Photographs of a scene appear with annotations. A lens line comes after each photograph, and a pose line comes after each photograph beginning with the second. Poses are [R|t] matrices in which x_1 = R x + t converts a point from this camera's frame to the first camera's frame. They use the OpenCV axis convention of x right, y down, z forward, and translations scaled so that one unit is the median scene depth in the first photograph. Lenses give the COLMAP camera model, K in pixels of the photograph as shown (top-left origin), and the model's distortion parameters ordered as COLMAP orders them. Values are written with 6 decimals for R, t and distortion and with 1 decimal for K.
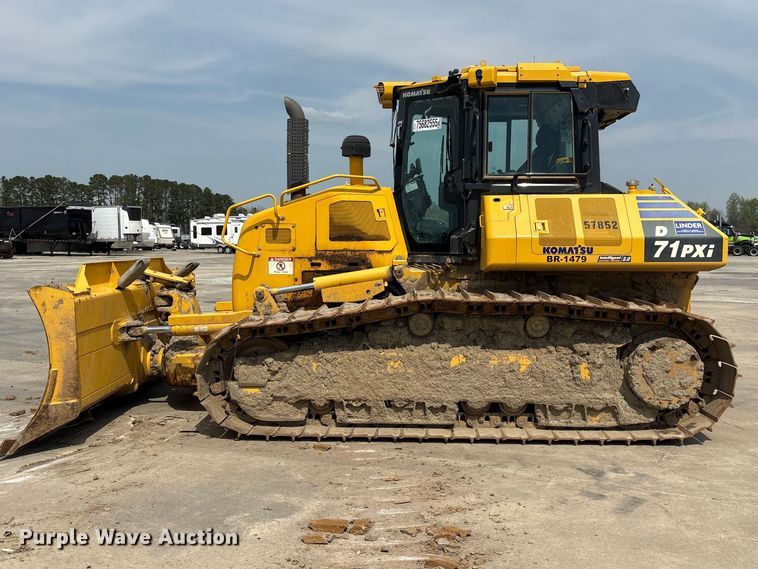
lens RADIAL K [[713.5, 0, 389.0], [0, 713.5, 304.2], [0, 0, 1]] dist [0.025514, 0.000000]
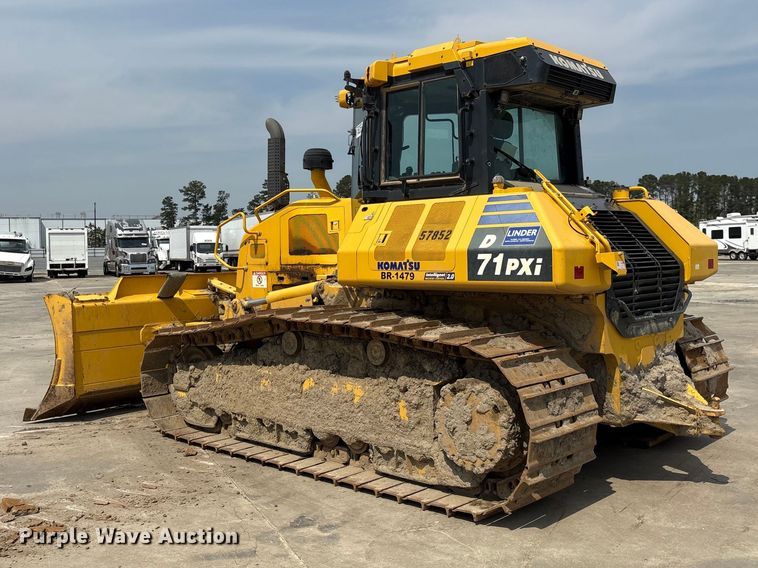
lens RADIAL K [[794.6, 0, 368.0], [0, 794.6, 278.3], [0, 0, 1]] dist [0.005238, 0.000000]
pose [[0.753847, 0.009911, -0.656976, 0.841295], [-0.041388, 0.998617, -0.032426, -0.028432], [0.655746, 0.051635, 0.753214, 0.269164]]
